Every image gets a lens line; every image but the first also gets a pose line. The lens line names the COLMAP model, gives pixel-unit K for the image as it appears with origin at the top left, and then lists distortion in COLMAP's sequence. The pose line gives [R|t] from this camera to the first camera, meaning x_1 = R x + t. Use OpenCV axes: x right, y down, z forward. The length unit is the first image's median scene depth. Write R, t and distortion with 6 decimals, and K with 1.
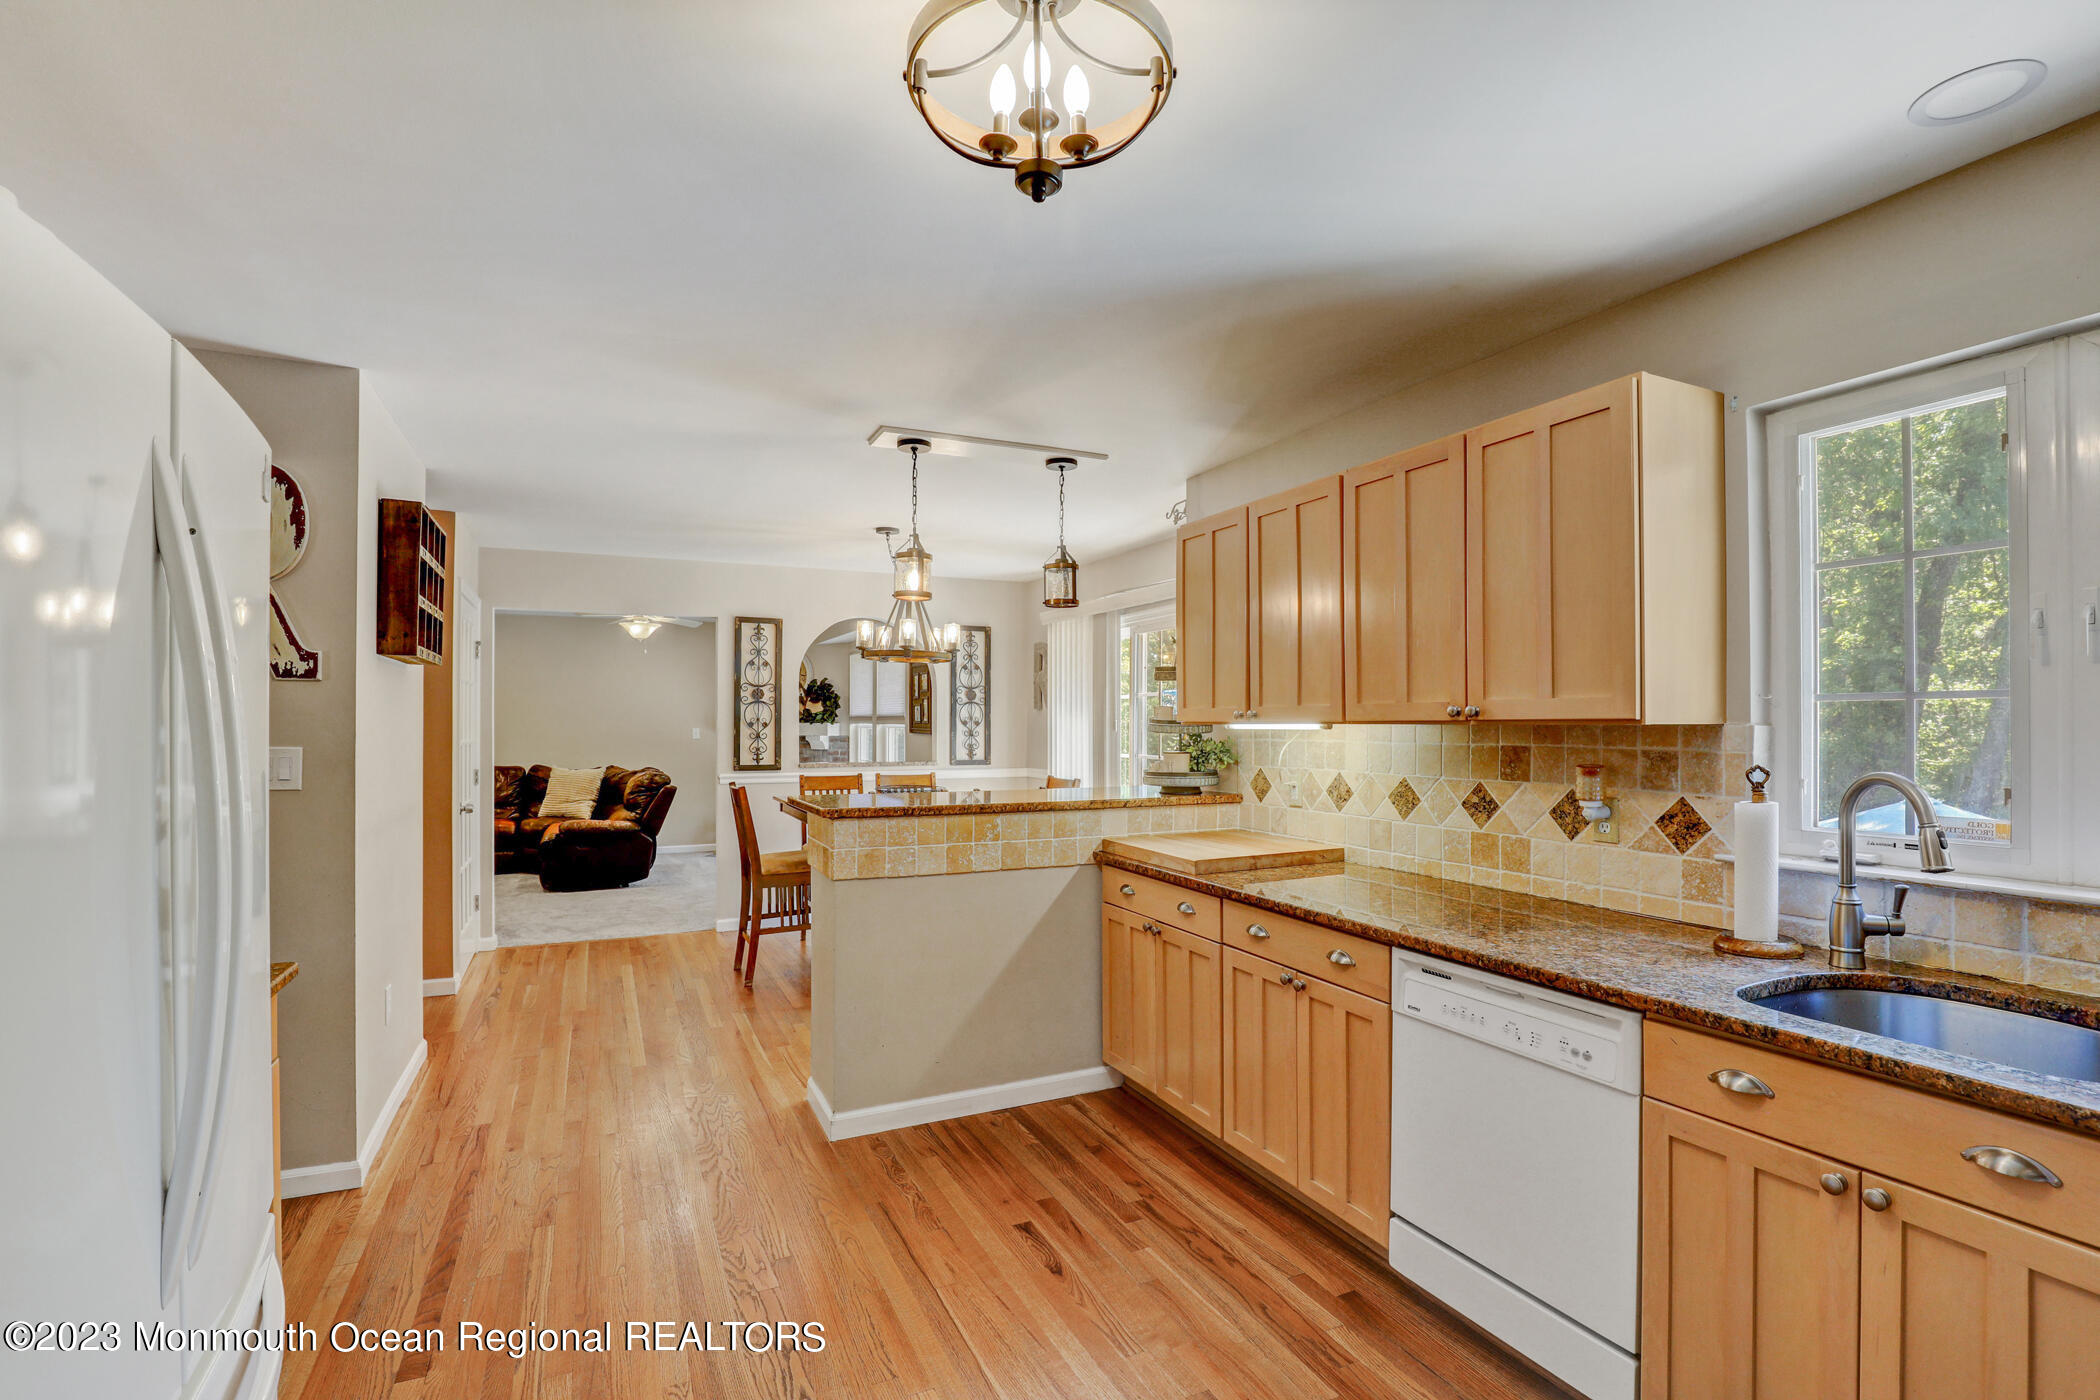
lens RADIAL K [[965.6, 0, 1045.8], [0, 965.6, 715.1], [0, 0, 1]] dist [-0.030861, 0.002855]
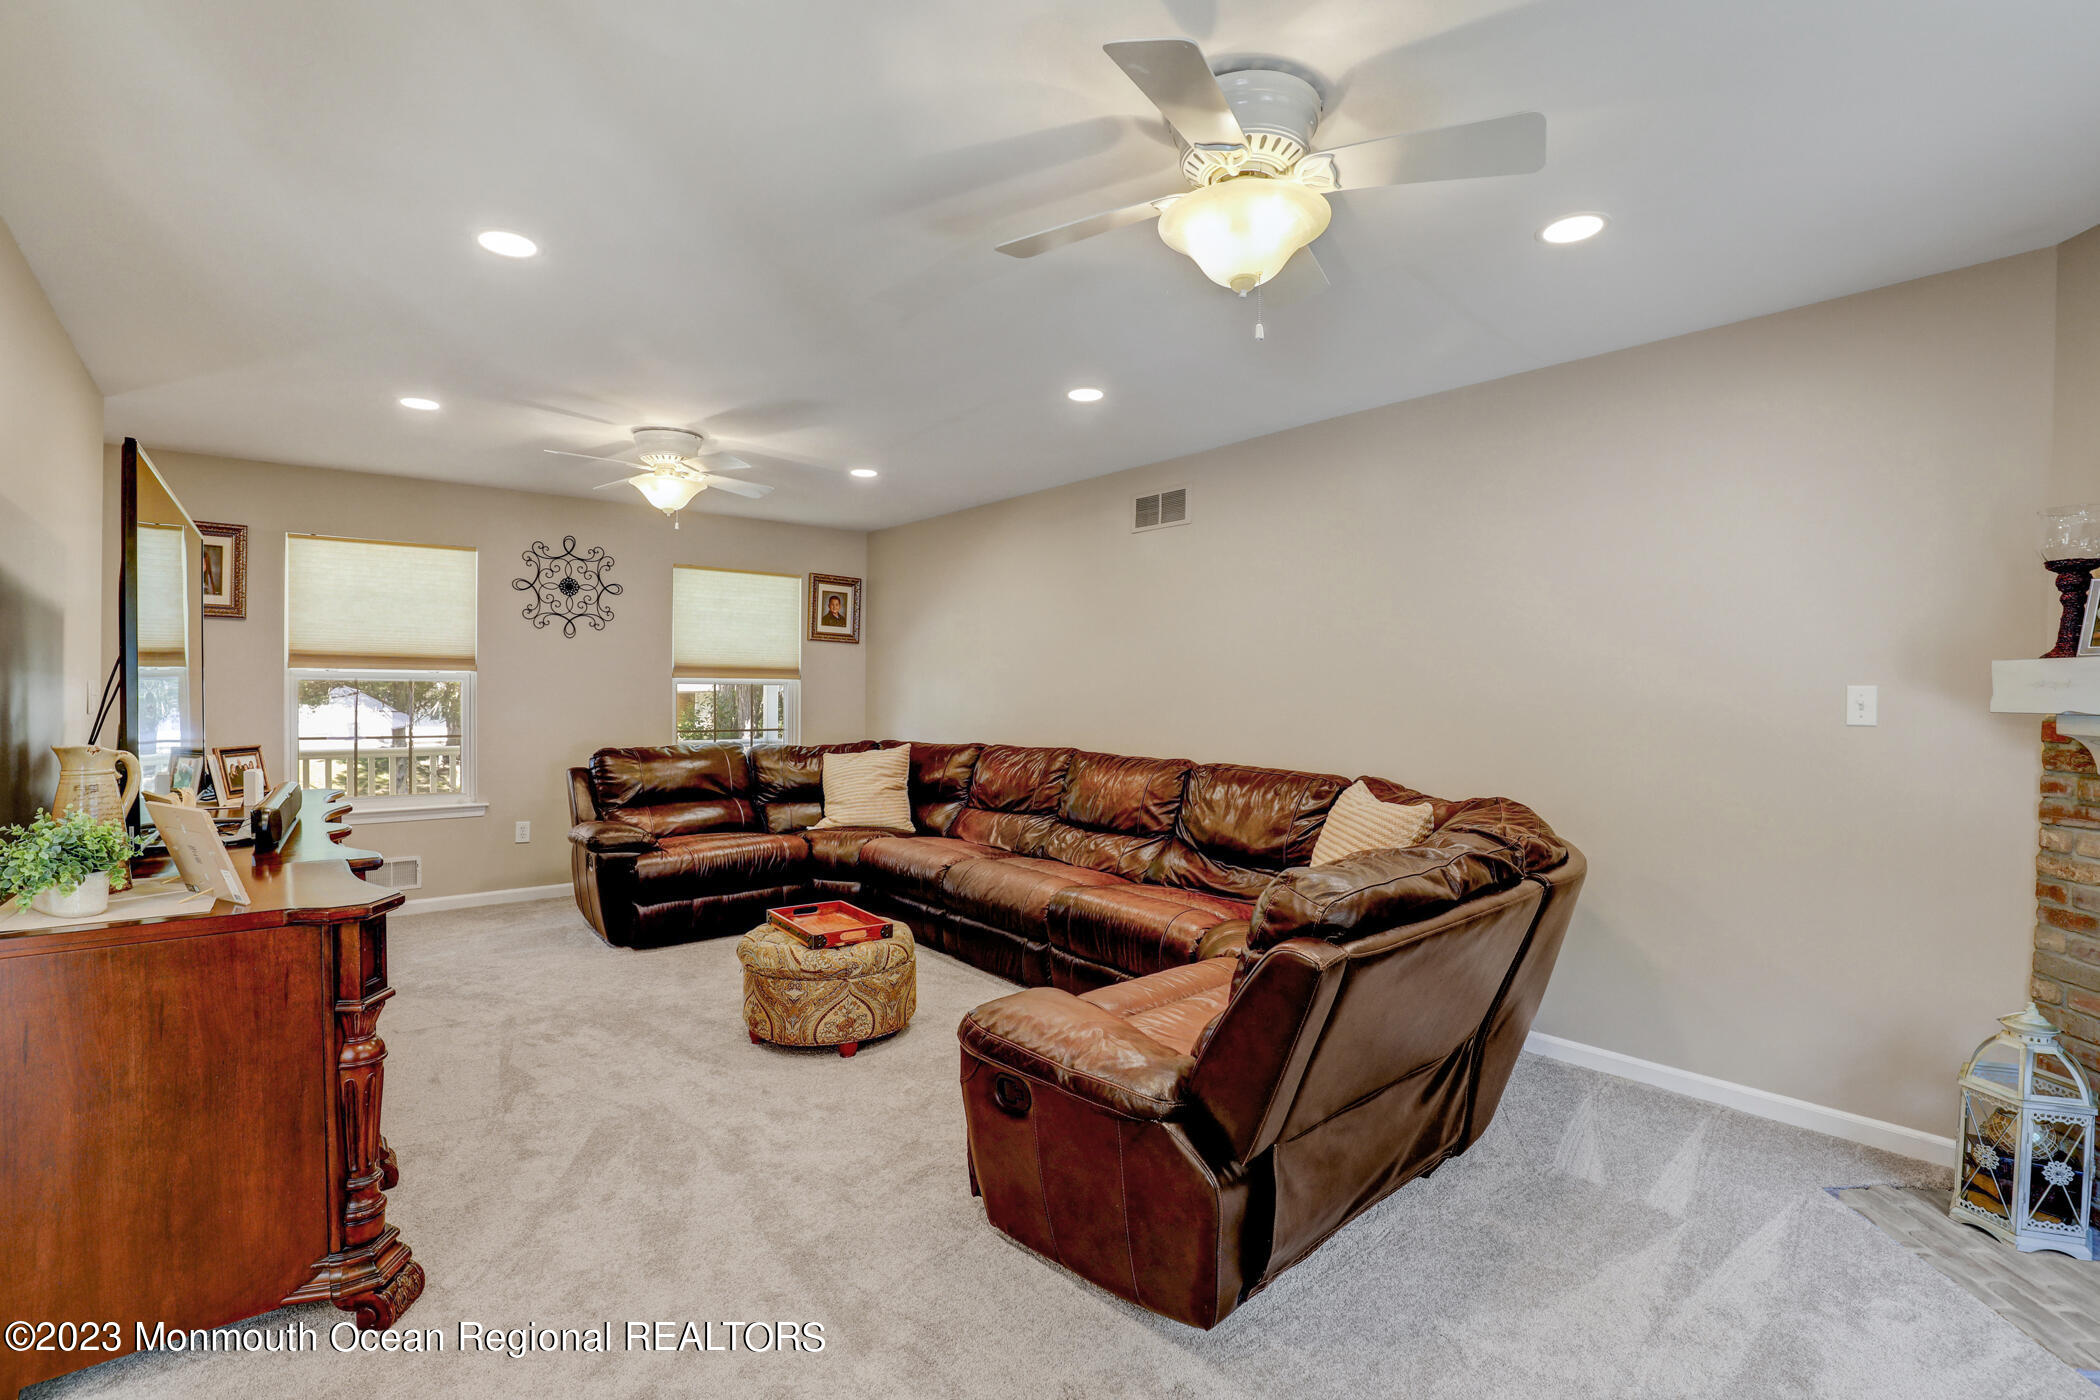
lens RADIAL K [[965.6, 0, 1040.2], [0, 965.6, 710.4], [0, 0, 1]] dist [-0.030861, 0.002855]
pose [[0.246090, 0.021296, -0.969013, -0.261306], [0.001758, 0.999747, 0.022418, 0.021618], [0.969245, -0.007220, 0.245990, 1.129575]]
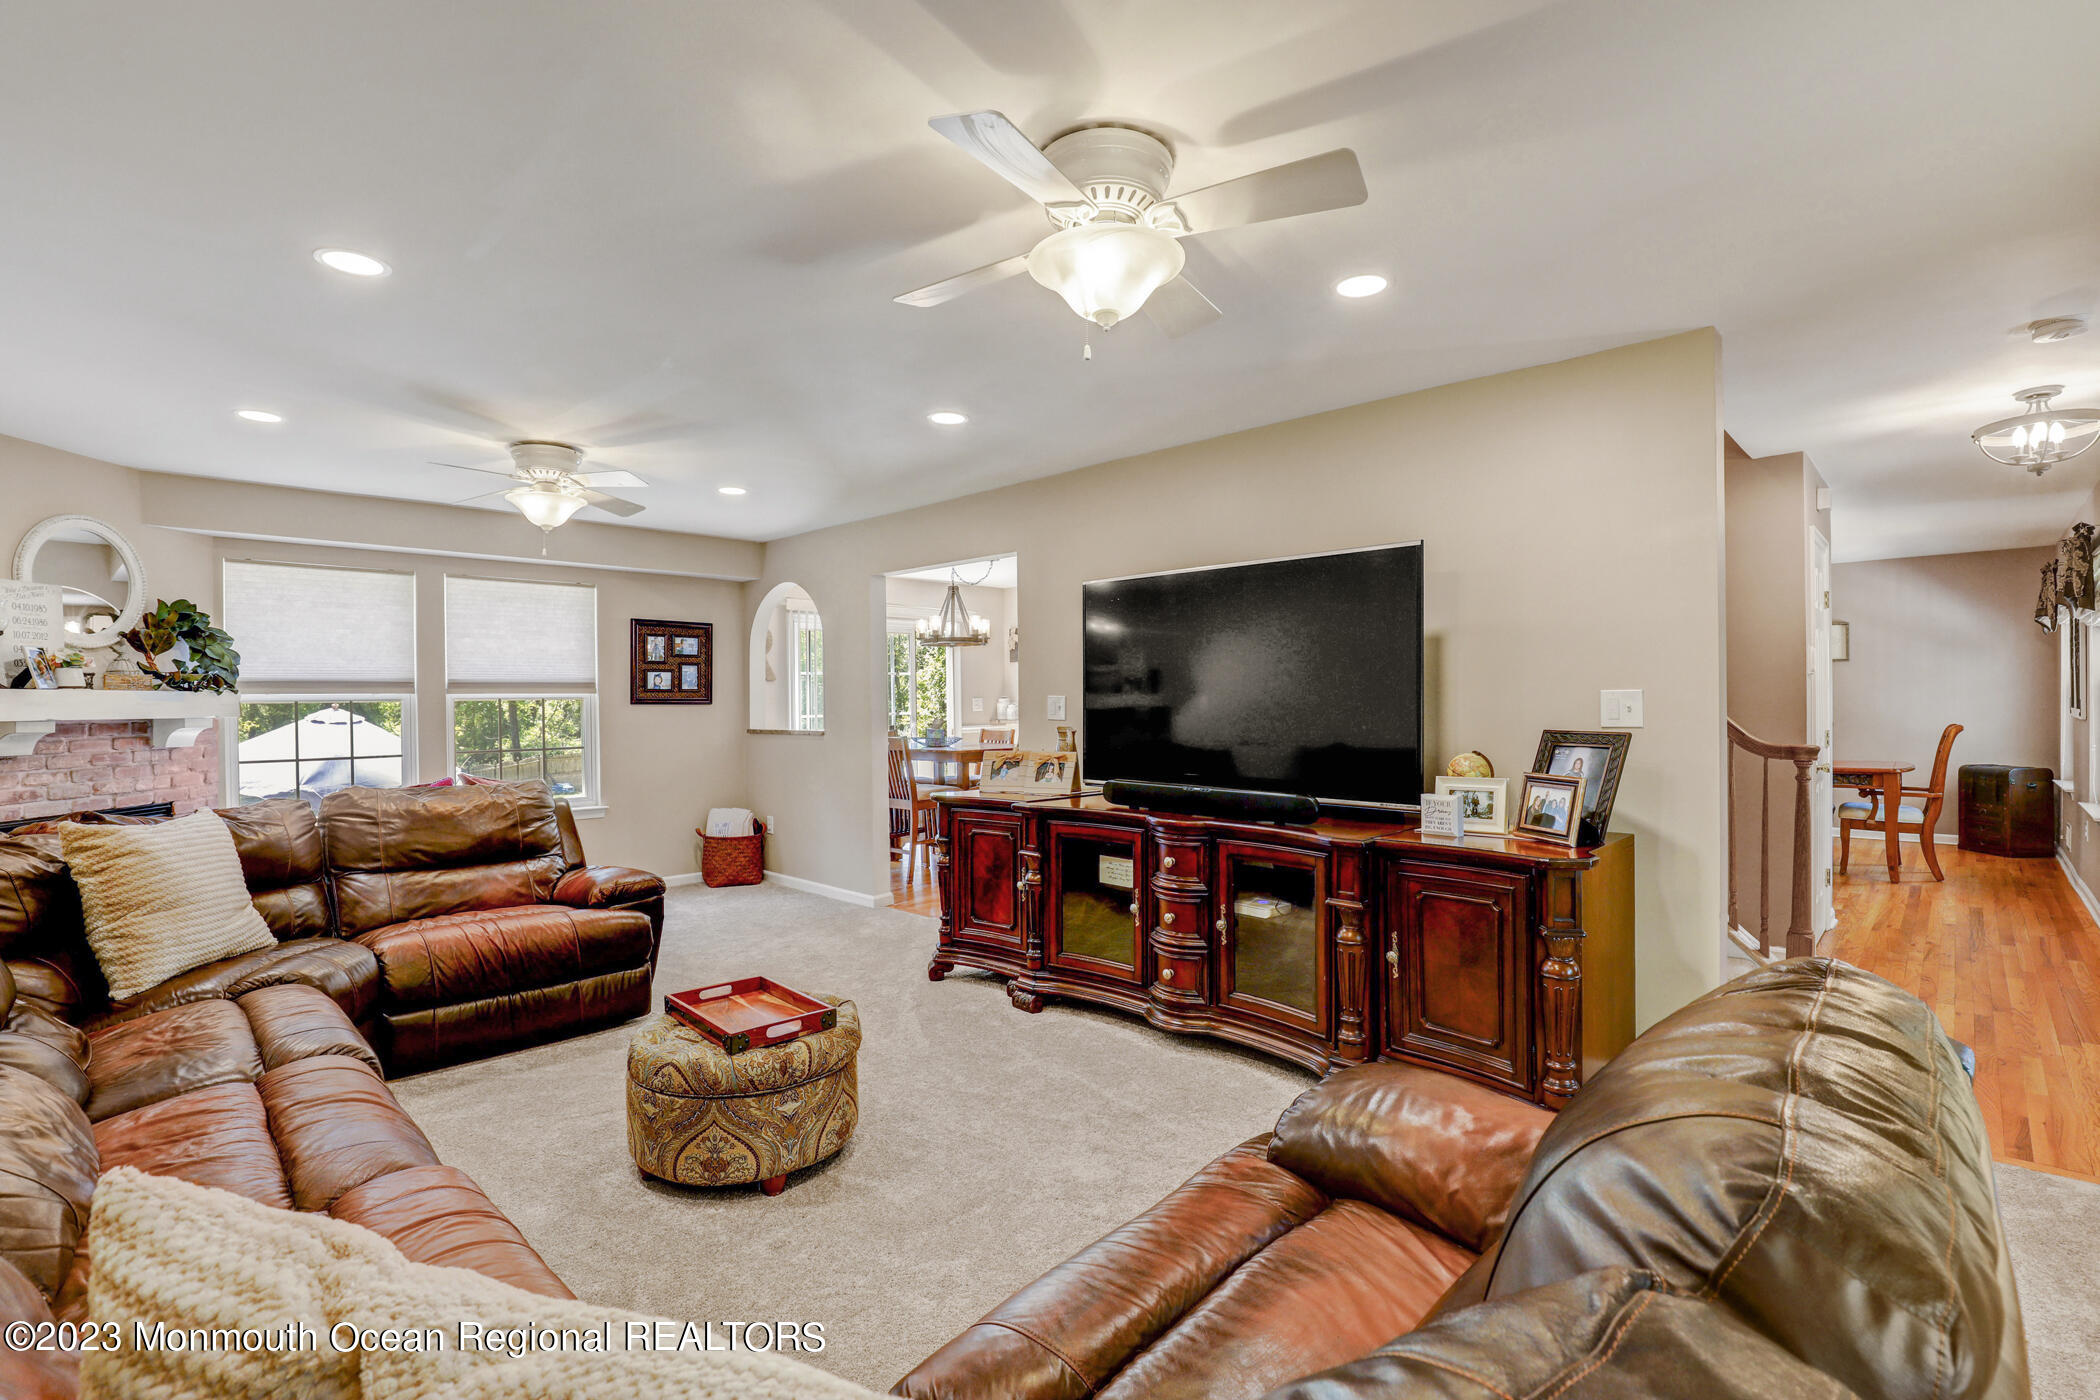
lens RADIAL K [[965.6, 0, 1041.4], [0, 965.6, 695.7], [0, 0, 1]] dist [-0.030861, 0.002855]
pose [[-0.348086, 0.008935, 0.937420, -1.270092], [0.006670, 0.999953, -0.007055, 0.023667], [-0.937439, 0.003797, -0.348129, 1.172105]]
